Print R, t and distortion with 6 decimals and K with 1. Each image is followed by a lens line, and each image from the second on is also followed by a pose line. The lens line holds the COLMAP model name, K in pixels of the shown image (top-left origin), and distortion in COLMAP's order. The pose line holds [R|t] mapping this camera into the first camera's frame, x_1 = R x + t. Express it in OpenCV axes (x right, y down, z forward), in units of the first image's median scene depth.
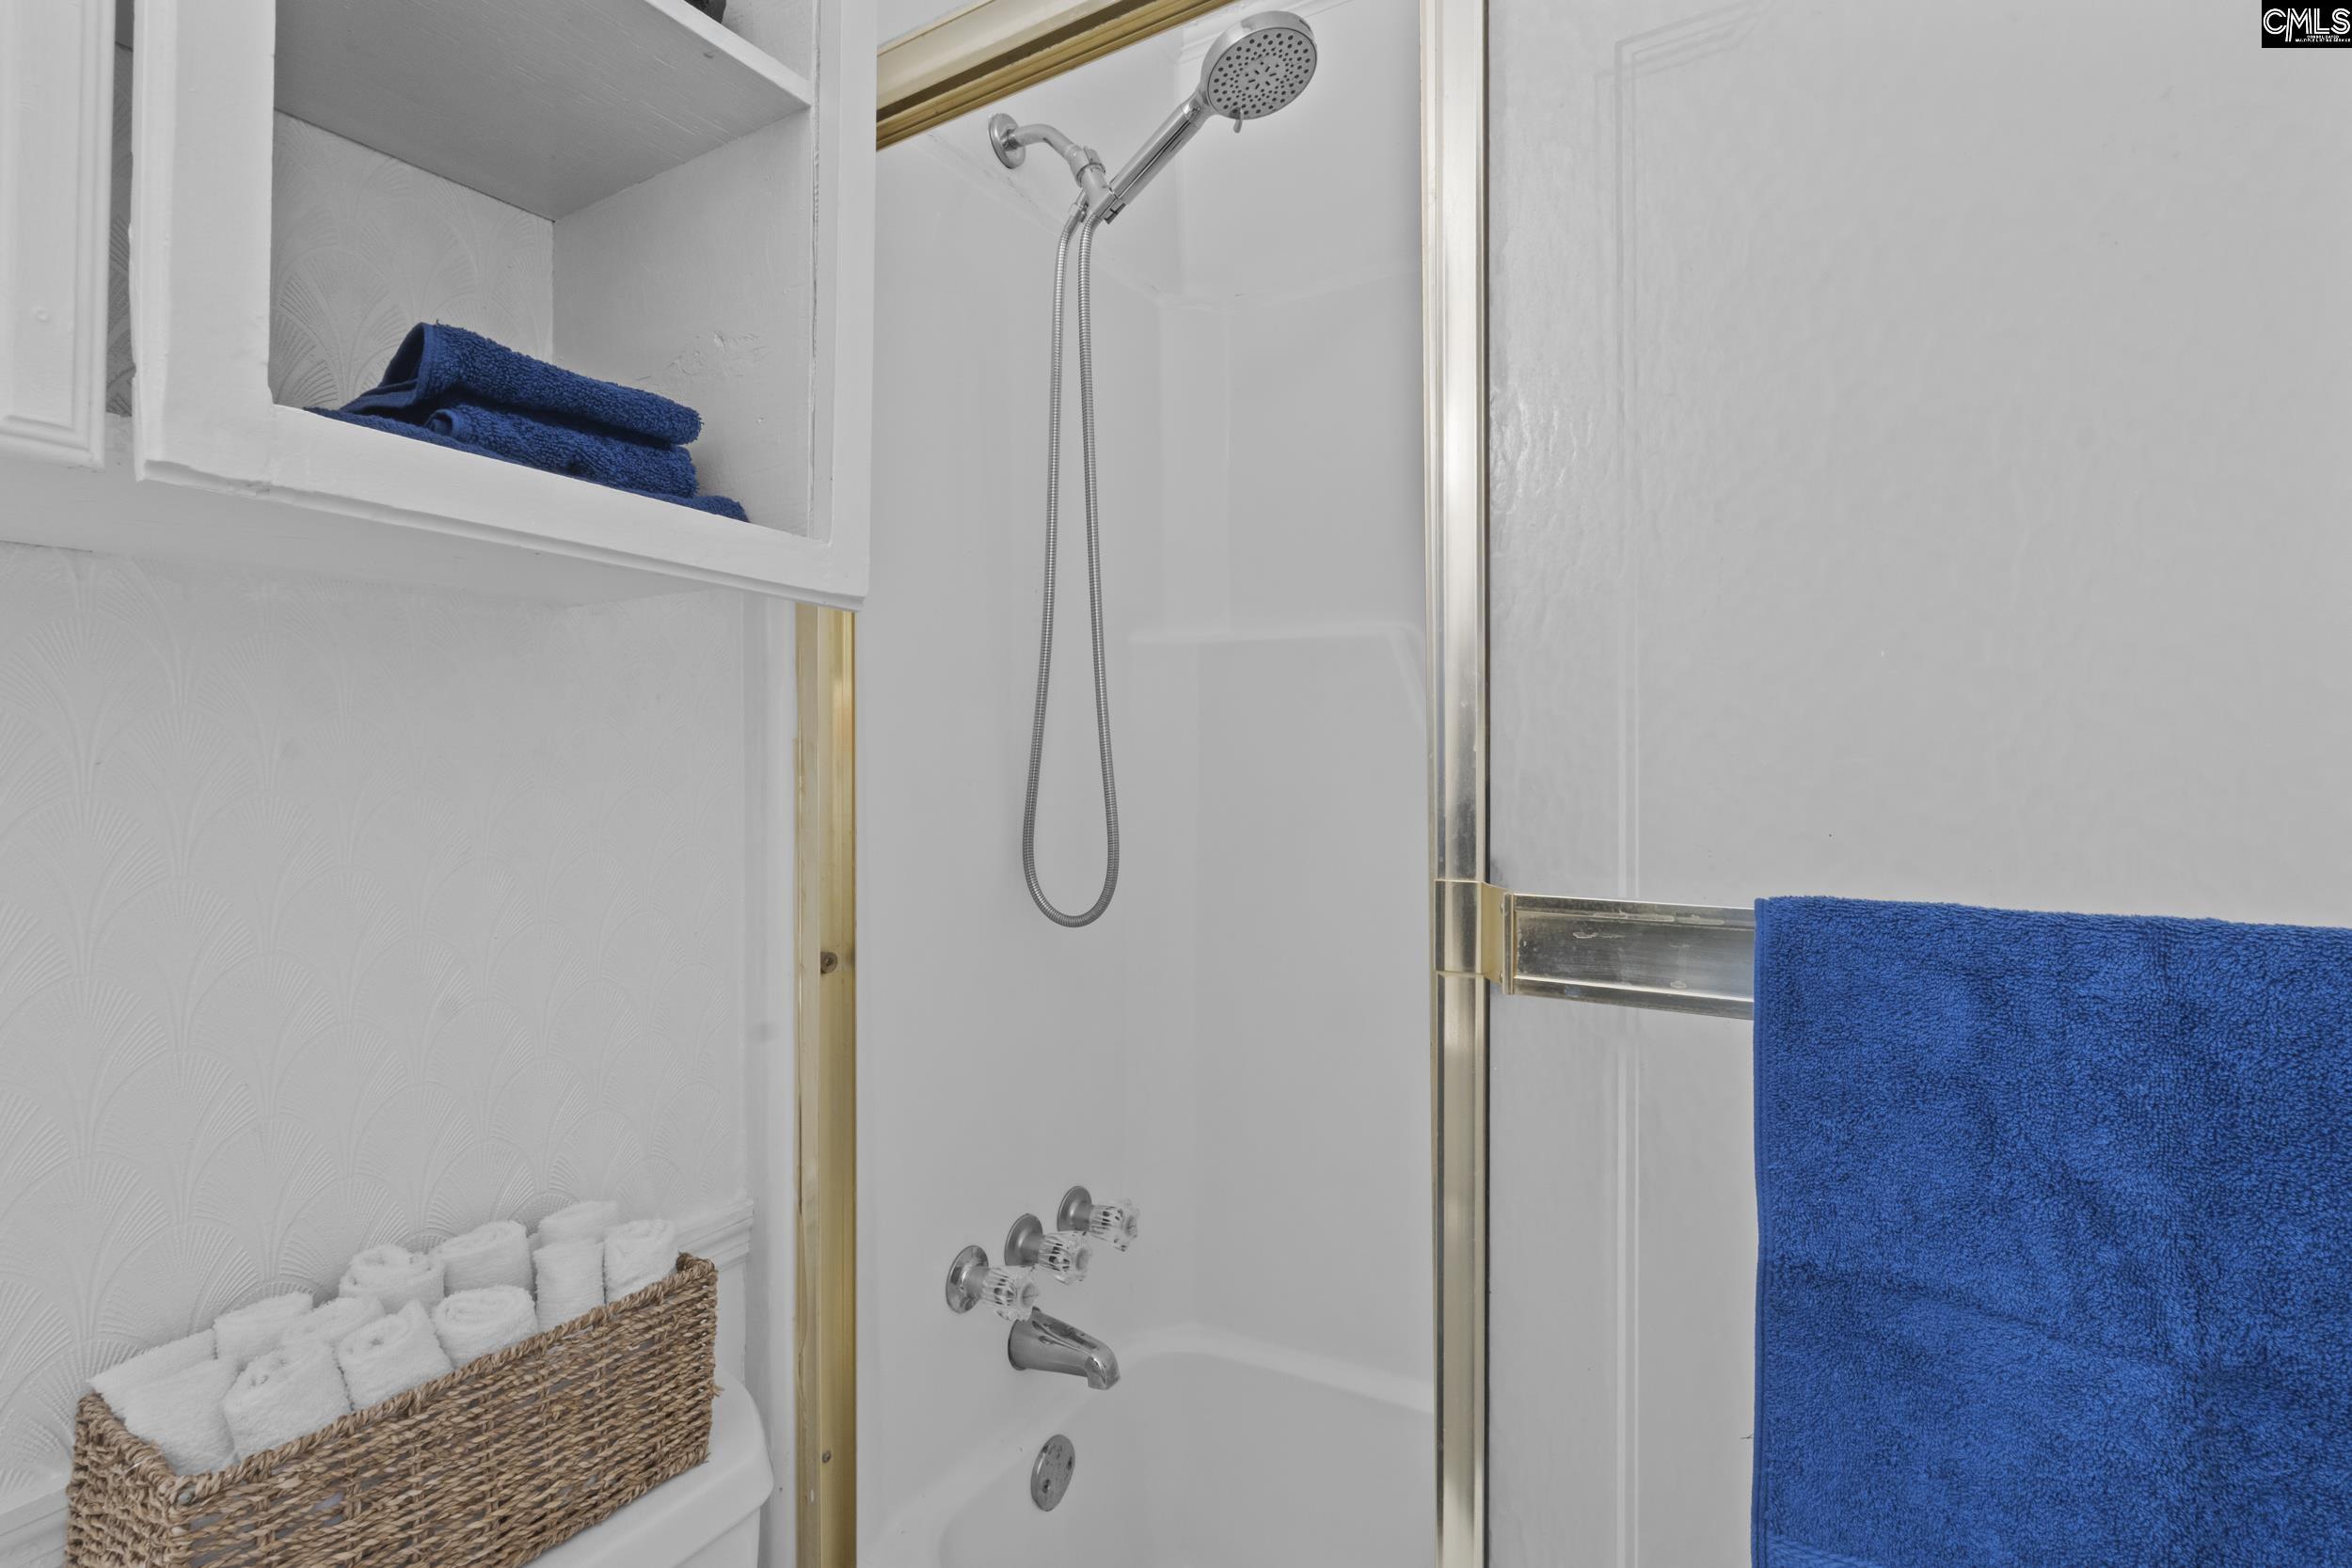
lens RADIAL K [[1086.0, 0, 1173.9], [0, 1086.0, 770.6], [0, 0, 1]] dist [-0.008765, 0.001341]
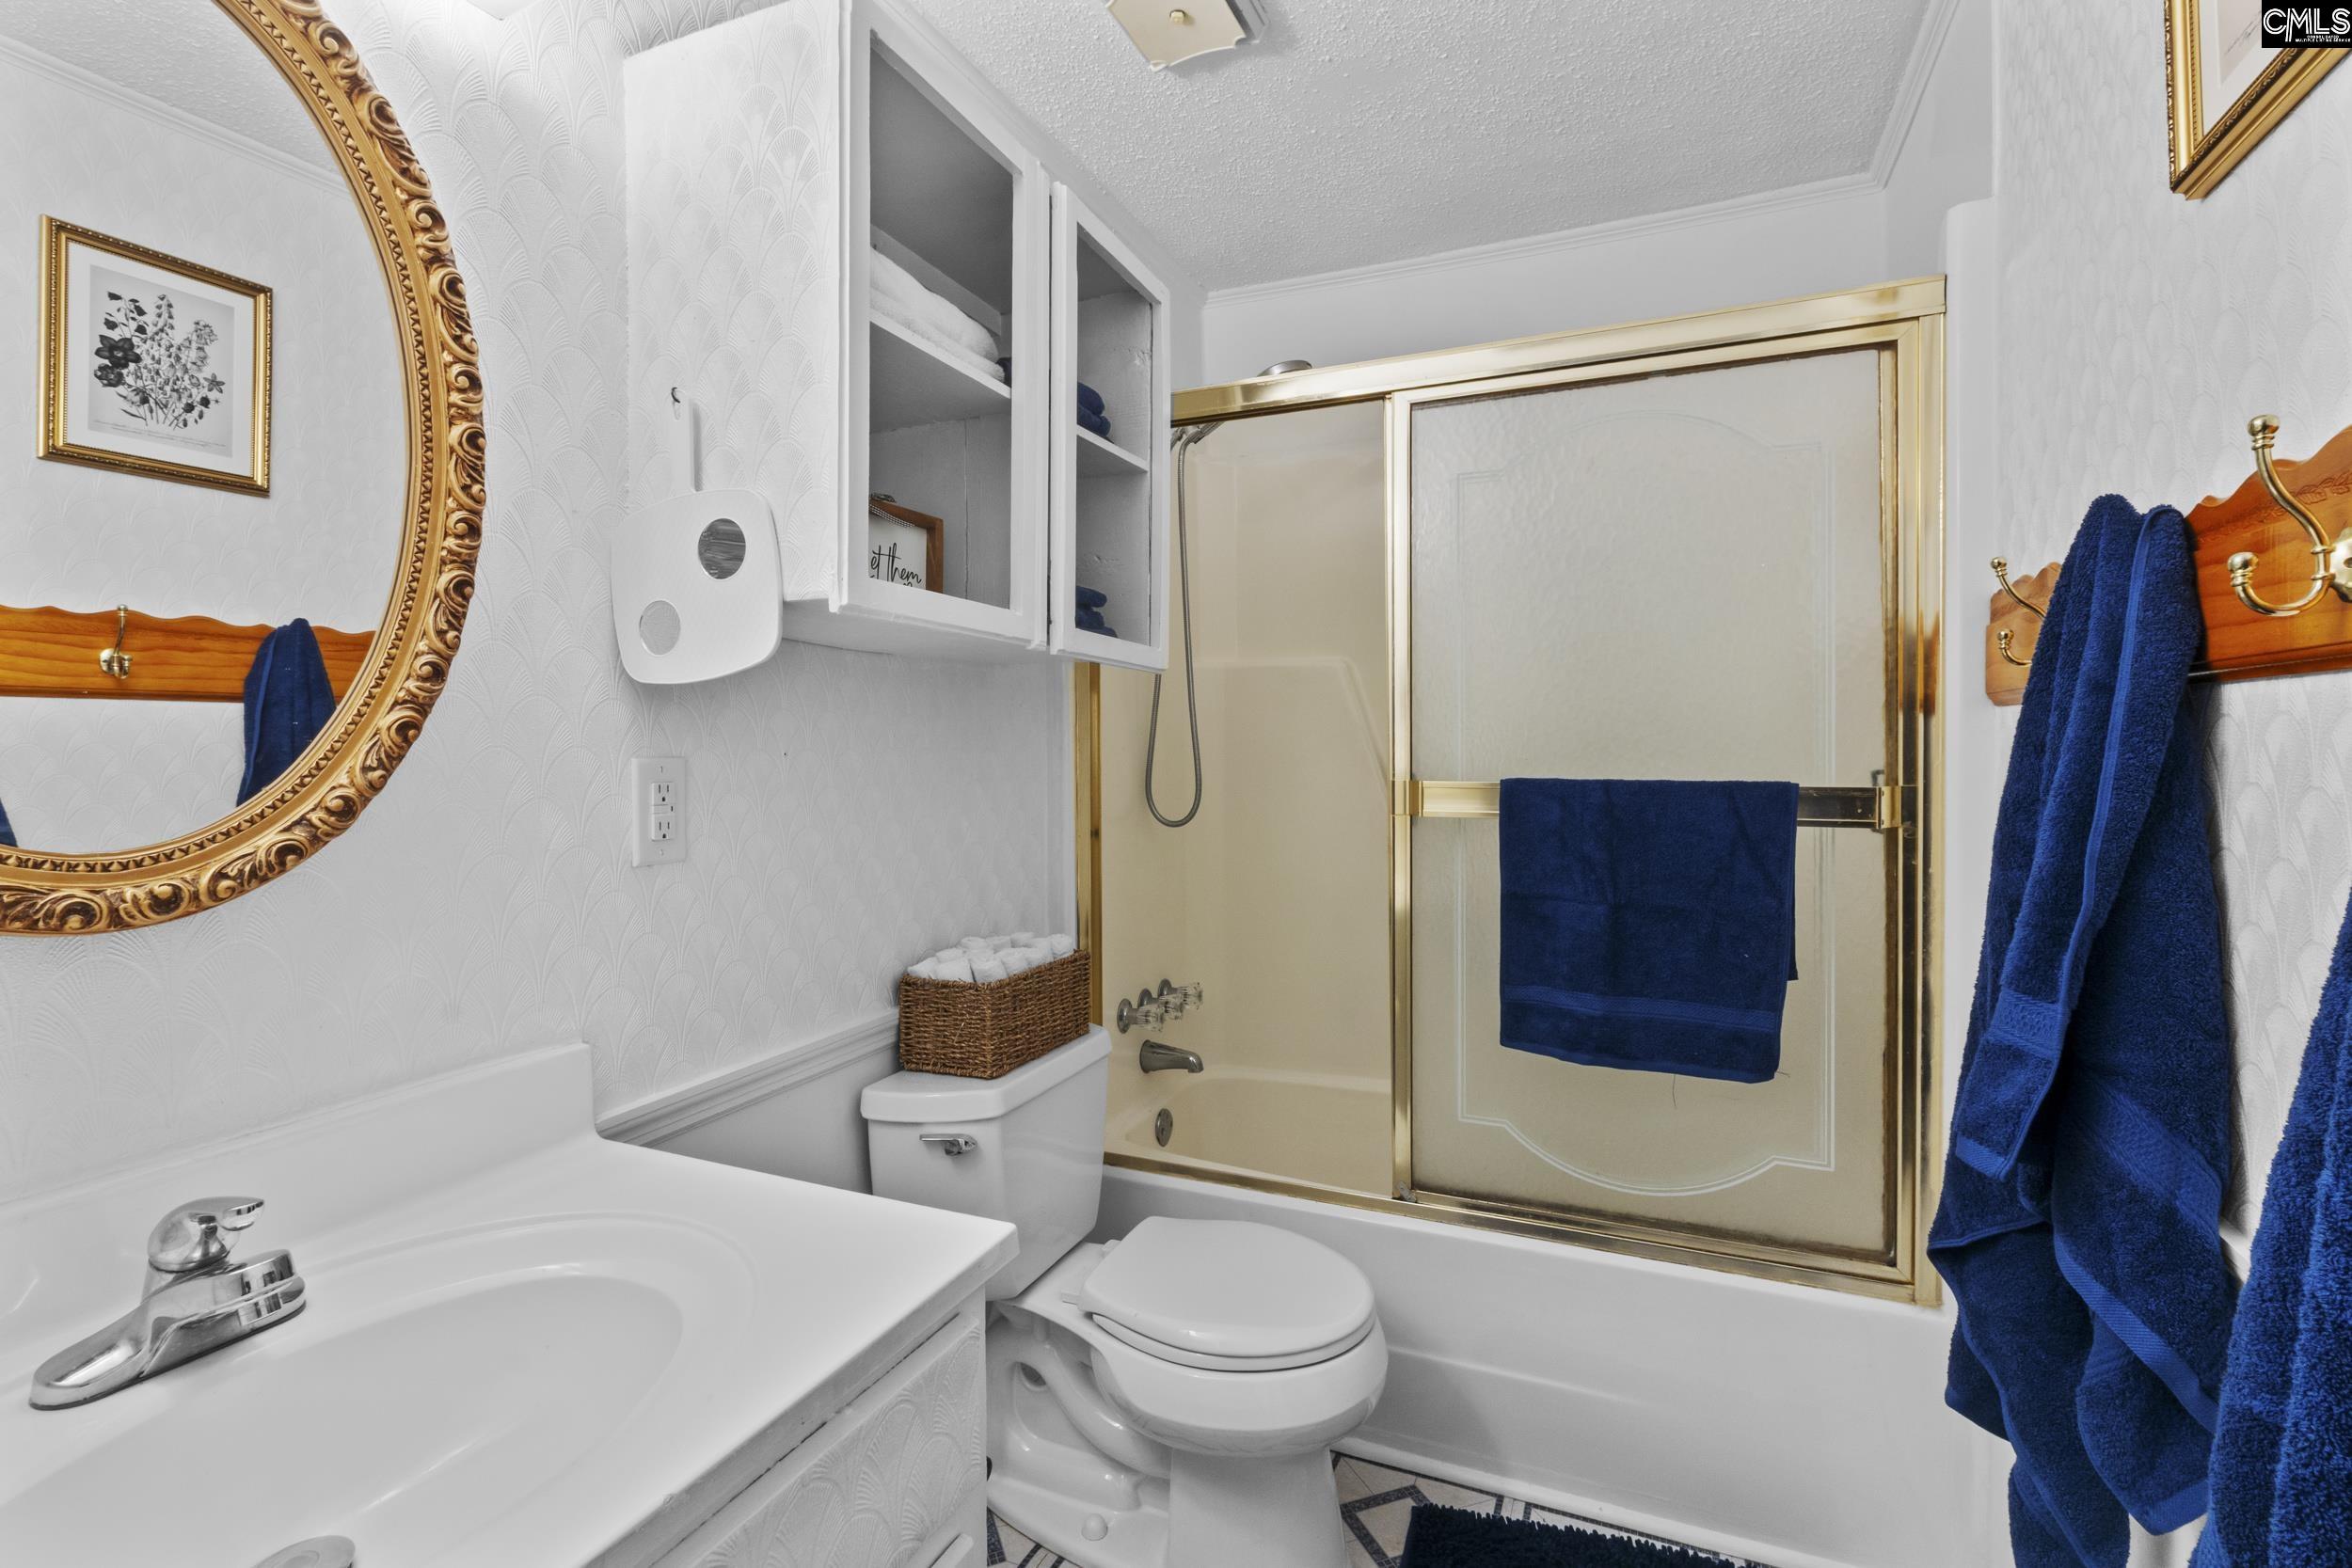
lens RADIAL K [[1086.0, 0, 1176.2], [0, 1086.0, 764.7], [0, 0, 1]] dist [-0.008765, 0.001341]
pose [[0.991939, -0.005325, 0.126607, -0.787134], [0.003430, 0.999879, 0.015181, 0.026361], [-0.126673, -0.014625, 0.991837, -1.991850]]
